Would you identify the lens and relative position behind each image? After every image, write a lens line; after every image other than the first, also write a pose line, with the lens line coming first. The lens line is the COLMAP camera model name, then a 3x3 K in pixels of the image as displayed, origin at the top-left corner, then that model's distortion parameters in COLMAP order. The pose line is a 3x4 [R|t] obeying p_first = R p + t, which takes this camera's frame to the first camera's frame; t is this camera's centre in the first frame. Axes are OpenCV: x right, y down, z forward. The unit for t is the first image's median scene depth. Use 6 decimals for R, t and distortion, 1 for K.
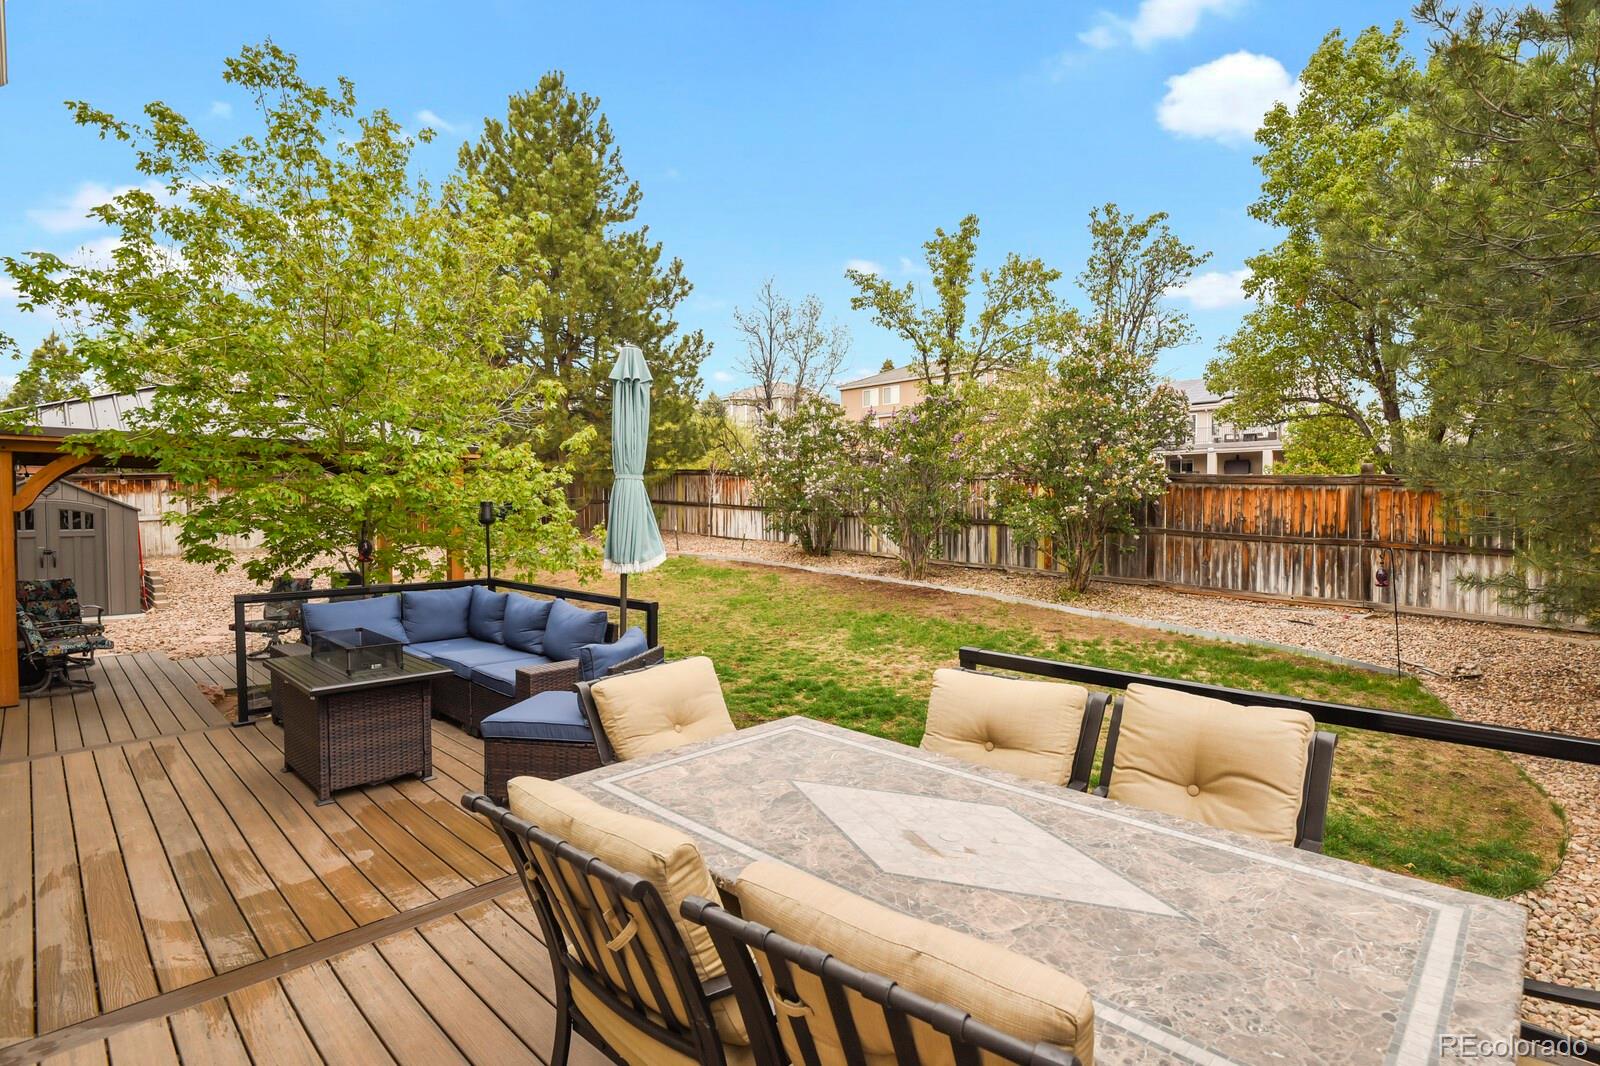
lens RADIAL K [[774.0, 0, 800.0], [0, 774.0, 533.0], [0, 0, 1]] dist [-0.000665, -0.000092]
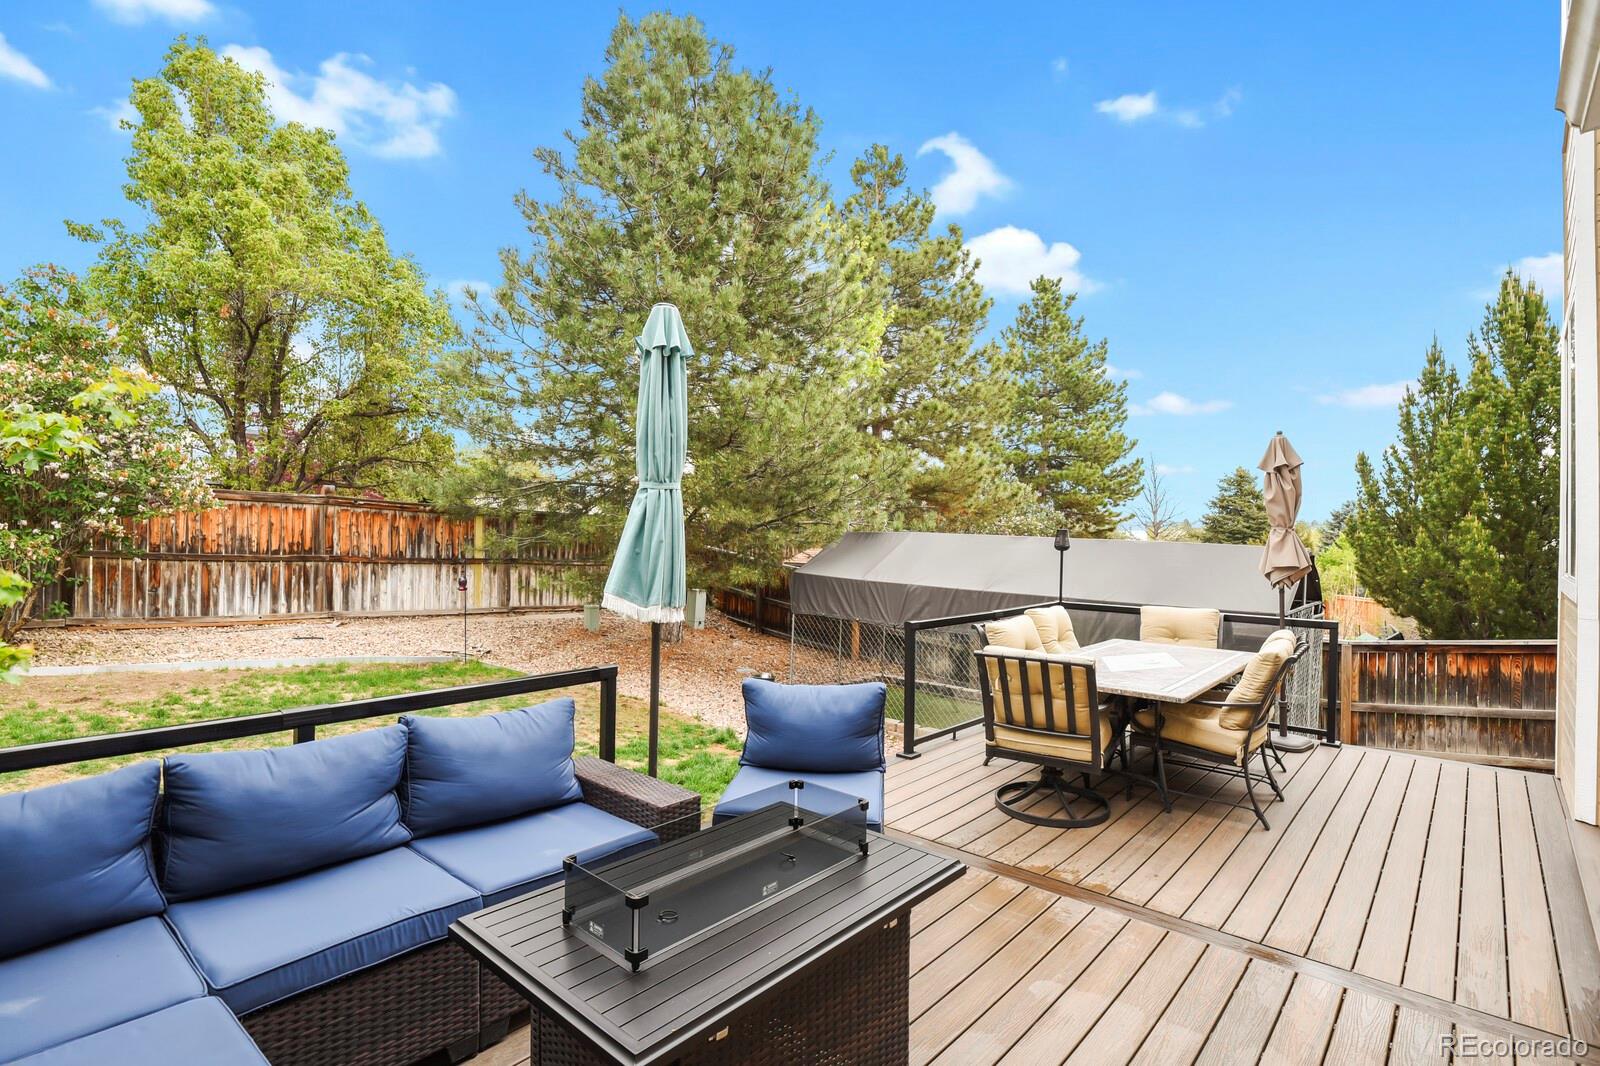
lens RADIAL K [[774.0, 0, 800.0], [0, 774.0, 533.0], [0, 0, 1]] dist [-0.000665, -0.000092]
pose [[-0.048556, -0.000924, 0.998820, -0.374214], [0.022671, 0.999741, 0.002027, -0.009291], [-0.998563, 0.022743, -0.048523, 0.362389]]
